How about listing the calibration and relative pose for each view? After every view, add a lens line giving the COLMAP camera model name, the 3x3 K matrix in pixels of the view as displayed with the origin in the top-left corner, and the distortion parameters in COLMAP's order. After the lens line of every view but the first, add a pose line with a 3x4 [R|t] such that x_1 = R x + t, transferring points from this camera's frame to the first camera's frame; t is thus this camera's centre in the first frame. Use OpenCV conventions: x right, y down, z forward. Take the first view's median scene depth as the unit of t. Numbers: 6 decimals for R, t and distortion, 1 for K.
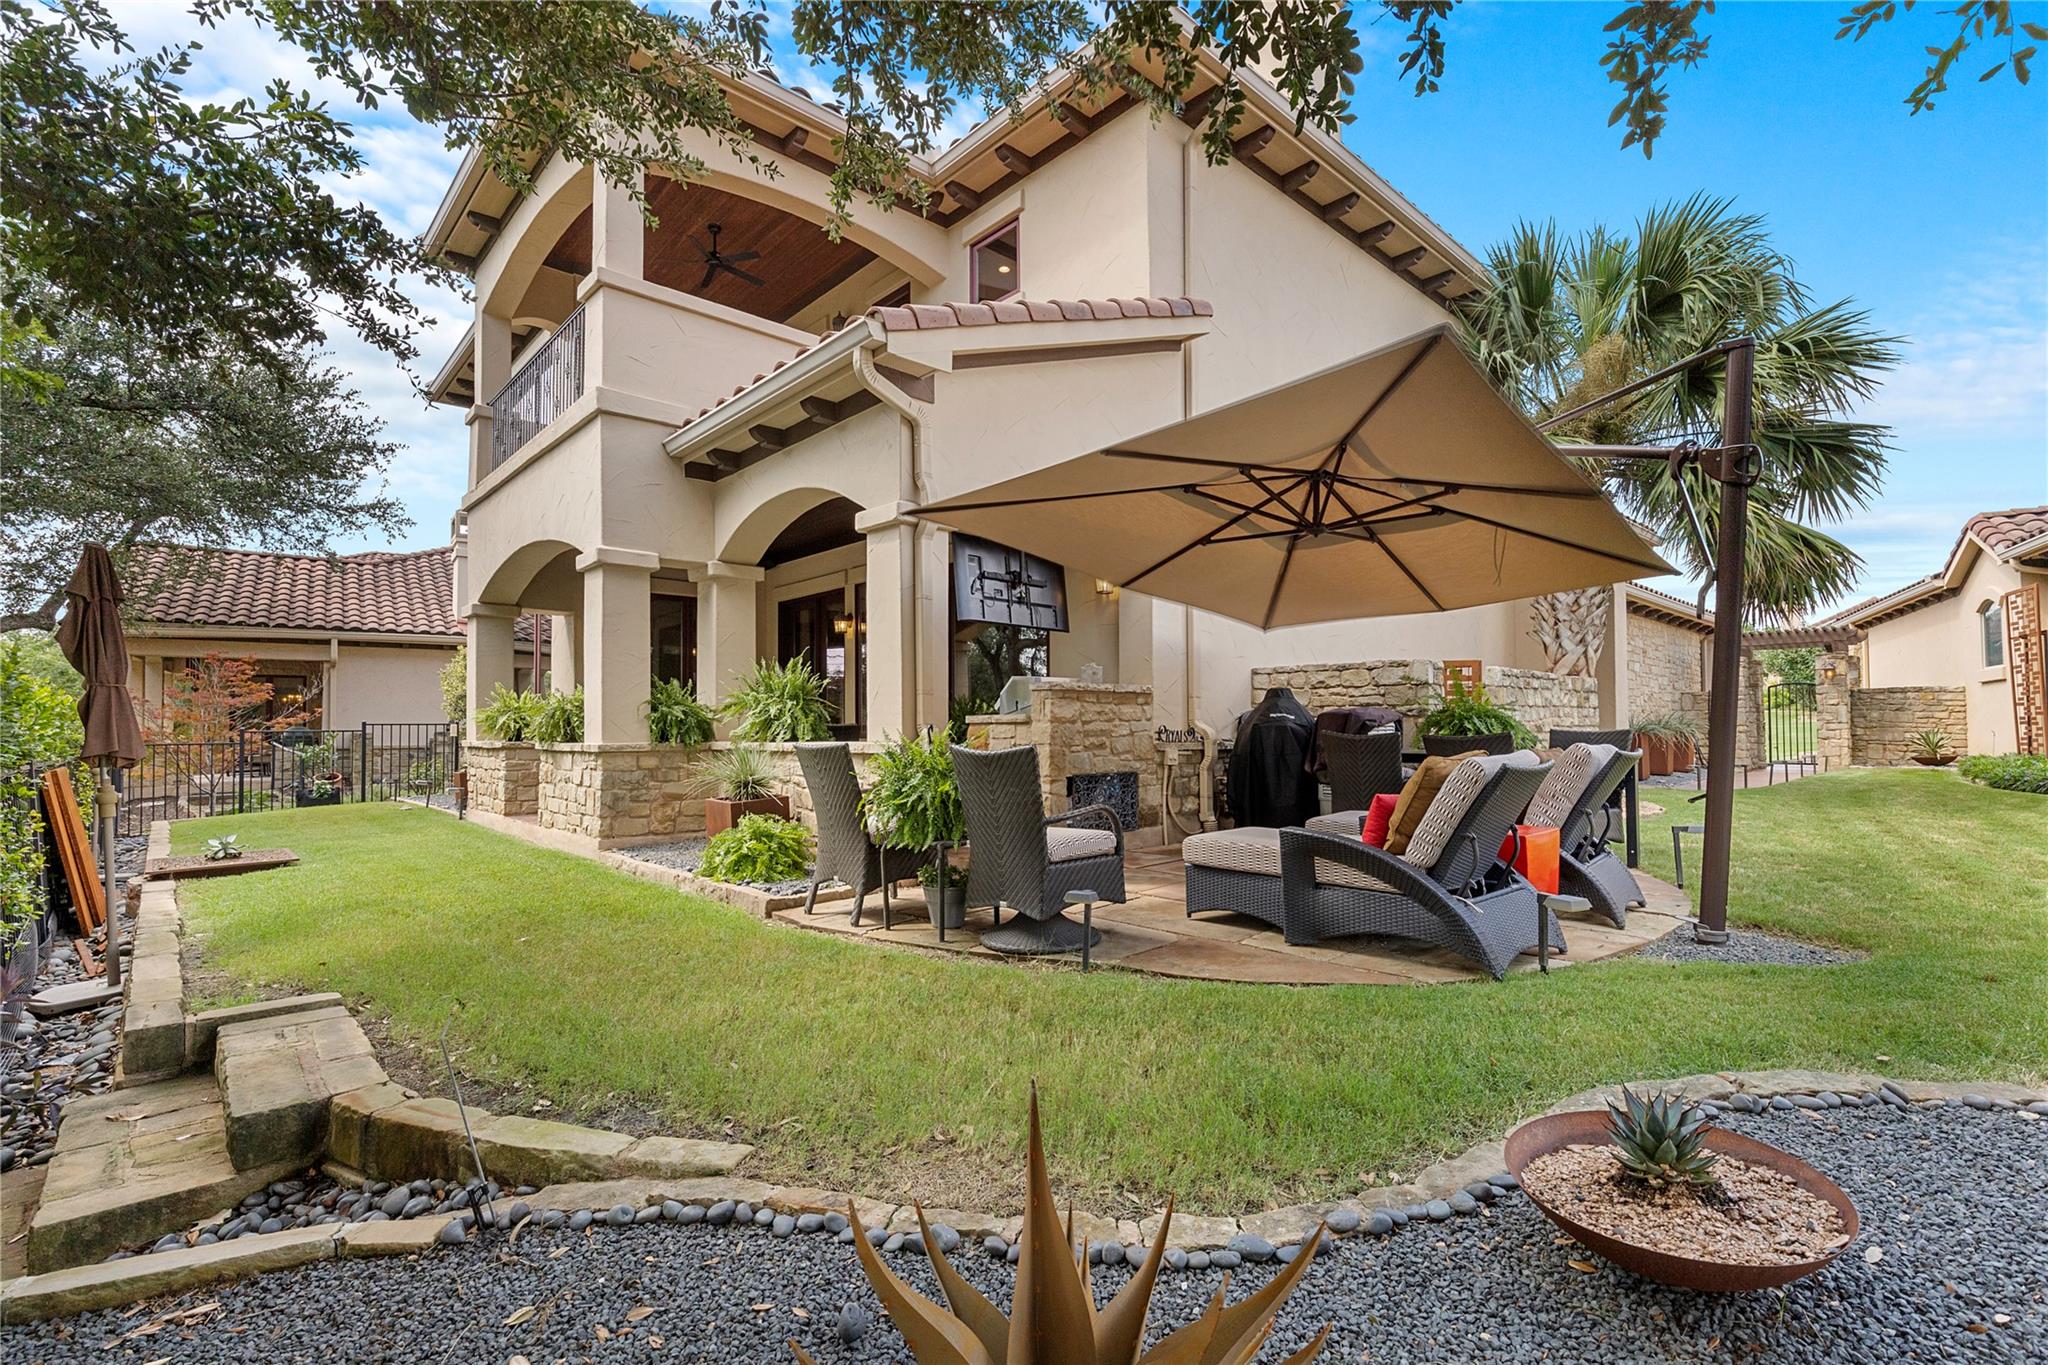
lens RADIAL K [[931.8, 0, 1024.6], [0, 931.8, 691.3], [0, 0, 1]] dist [0.000635, -0.000163]
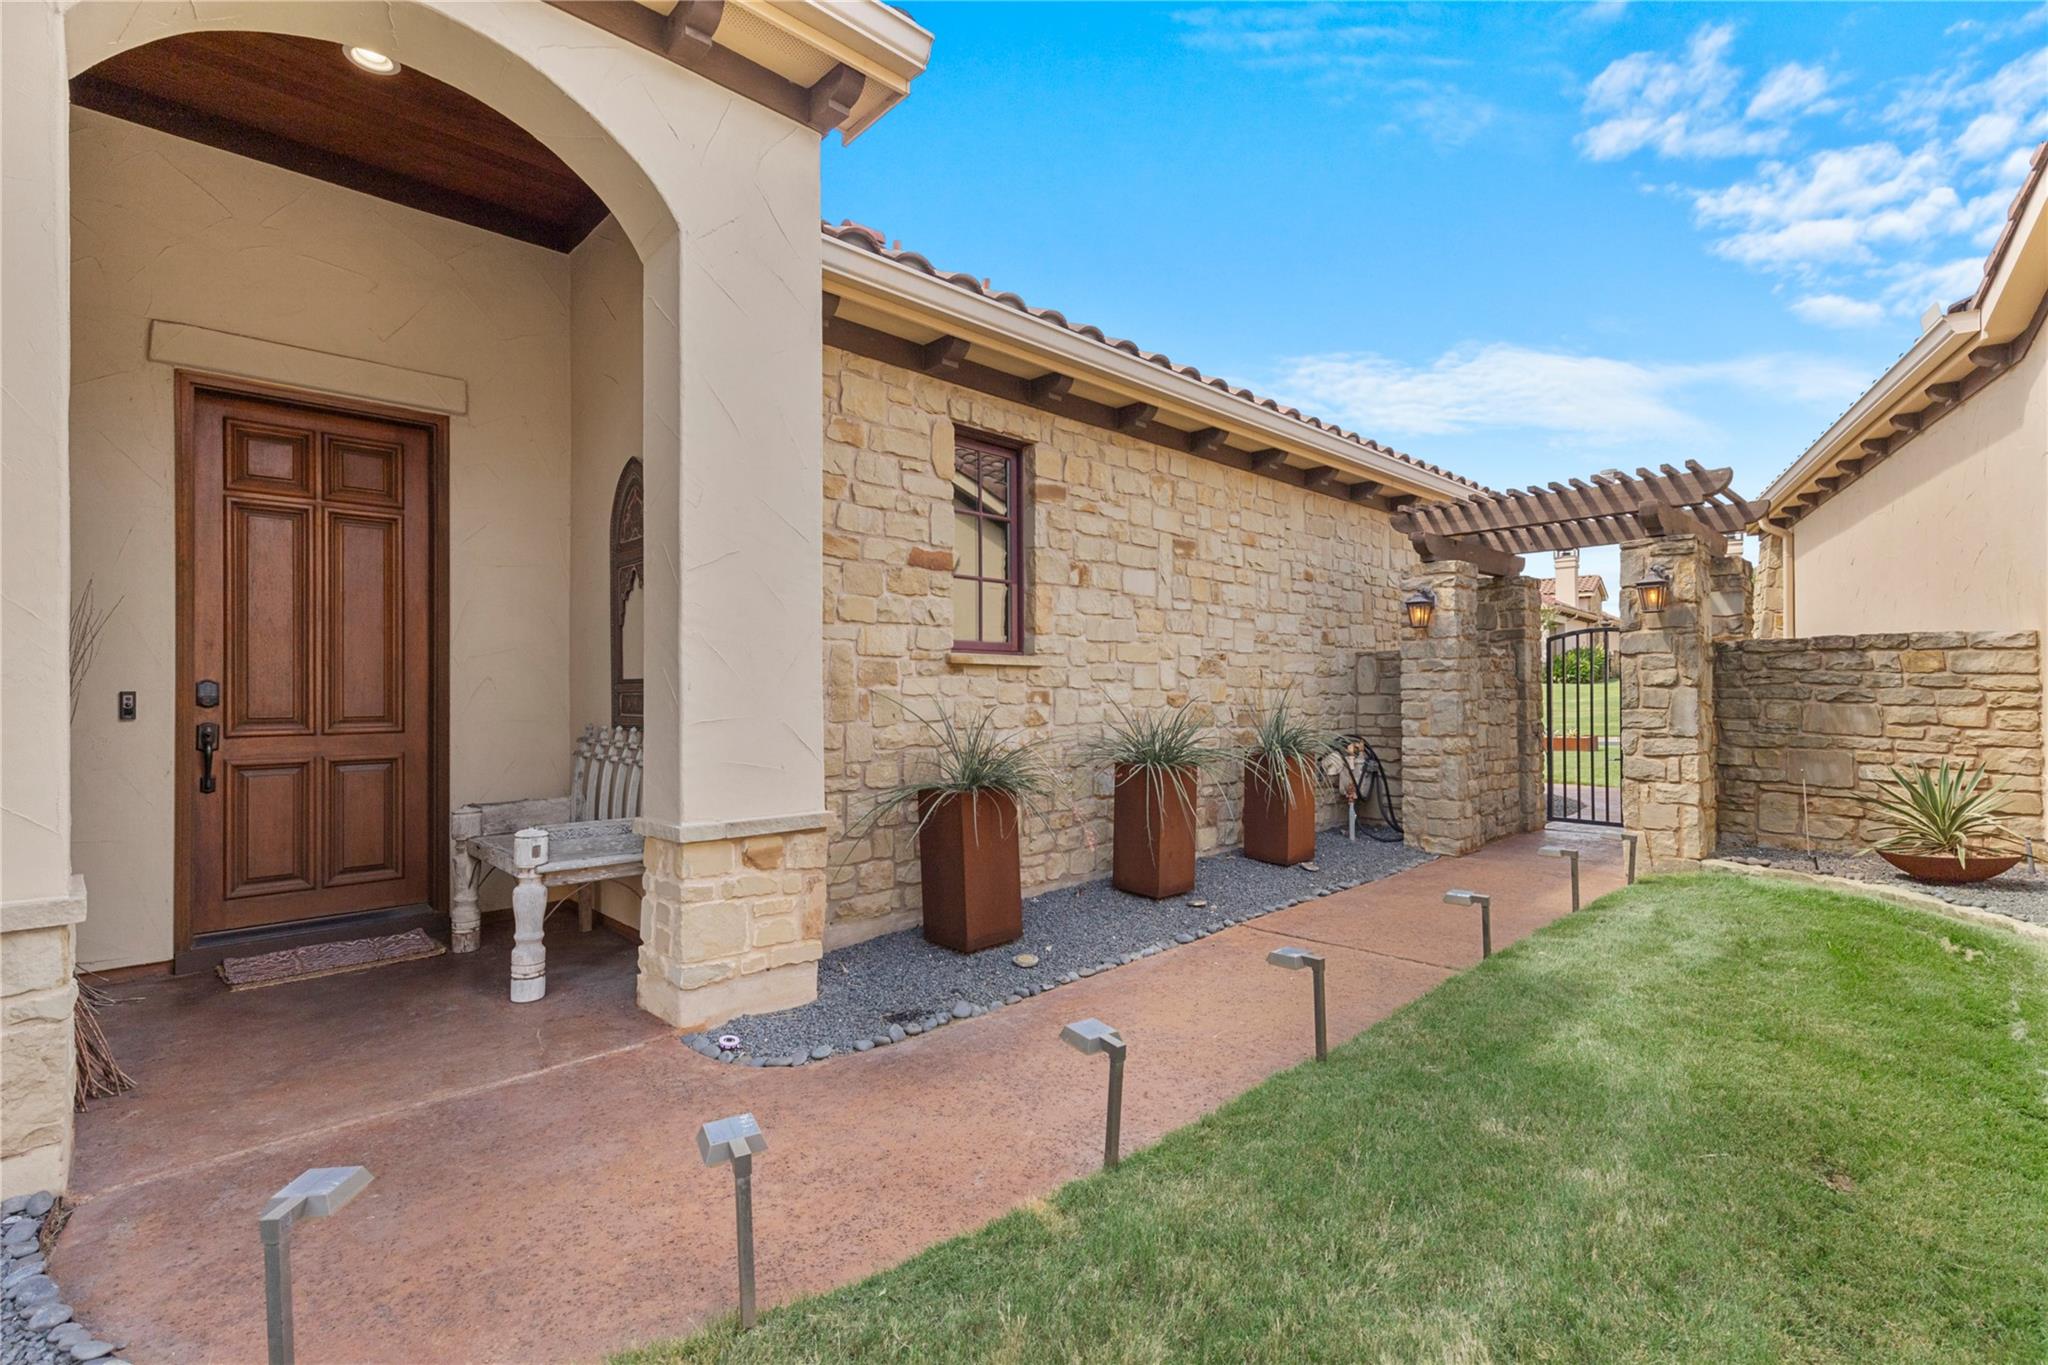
lens RADIAL K [[931.8, 0, 1022.7], [0, 931.8, 684.1], [0, 0, 1]] dist [0.000635, -0.000163]
pose [[0.999857, -0.000494, 0.016910, 0.618058], [0.000097, 0.999725, 0.023442, 0.005509], [-0.016917, -0.023437, 0.999582, 0.649228]]
